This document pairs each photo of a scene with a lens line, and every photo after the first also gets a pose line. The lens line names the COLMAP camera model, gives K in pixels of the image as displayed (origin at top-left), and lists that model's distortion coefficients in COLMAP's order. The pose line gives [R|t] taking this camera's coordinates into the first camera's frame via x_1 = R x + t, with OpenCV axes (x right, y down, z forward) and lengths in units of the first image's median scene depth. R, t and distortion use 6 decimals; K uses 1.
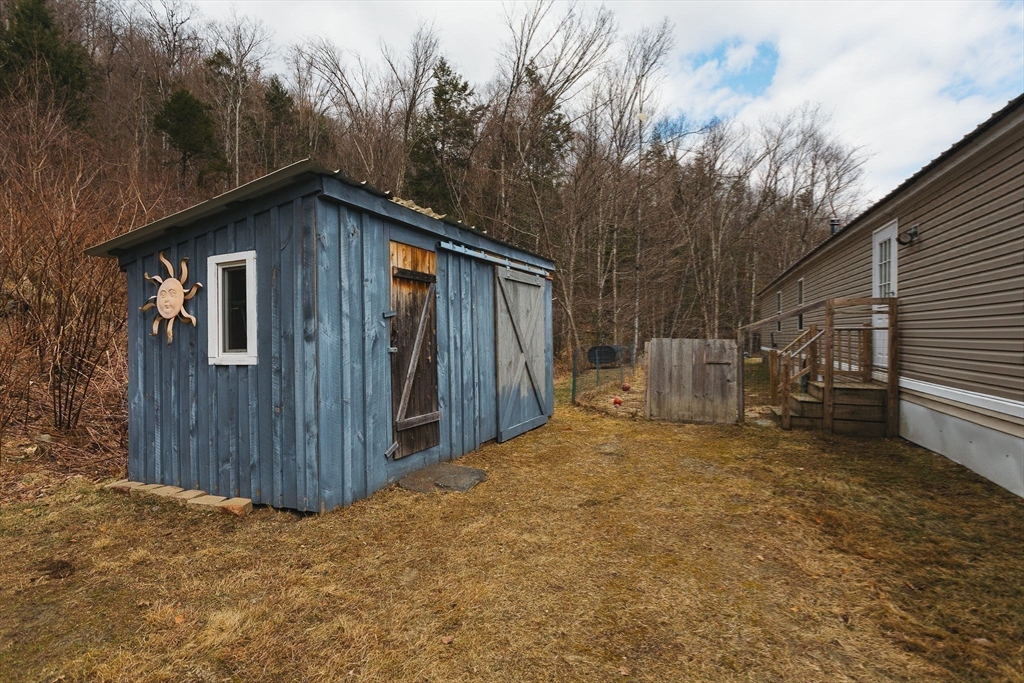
lens RADIAL K [[489.0, 0, 508.9], [0, 489.0, 337.9], [0, 0, 1]] dist [0.000206, -0.000025]
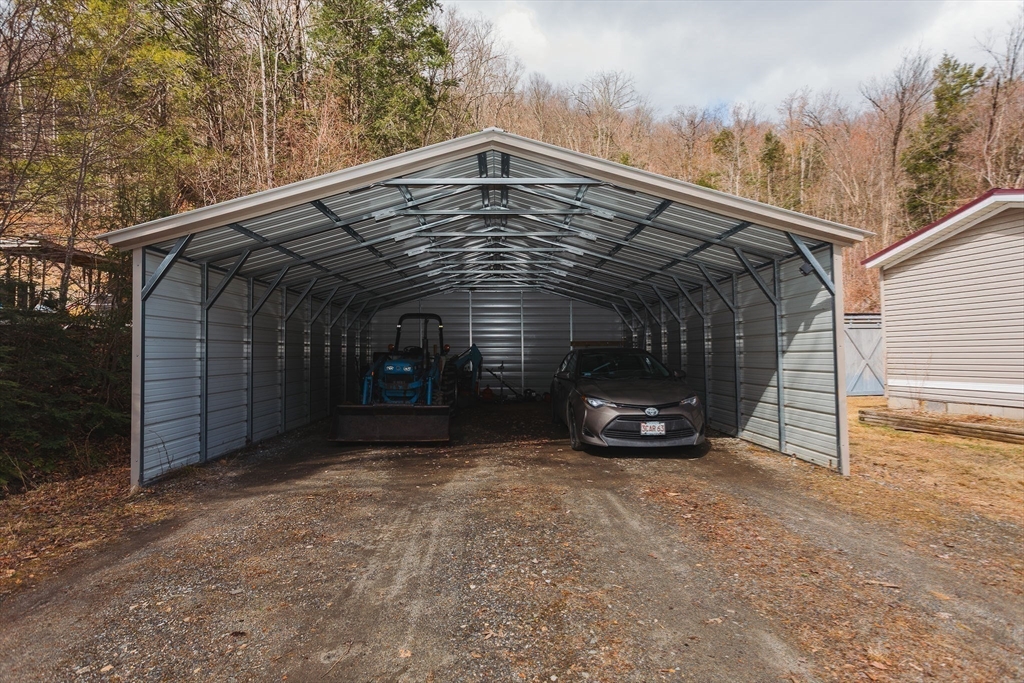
lens RADIAL K [[489.0, 0, 508.9], [0, 489.0, 337.9], [0, 0, 1]] dist [0.000206, -0.000025]
pose [[0.579510, -0.010067, -0.814903, 0.142461], [-0.001503, 0.999909, -0.013421, -0.005557], [0.814964, 0.009002, 0.579442, -0.247590]]
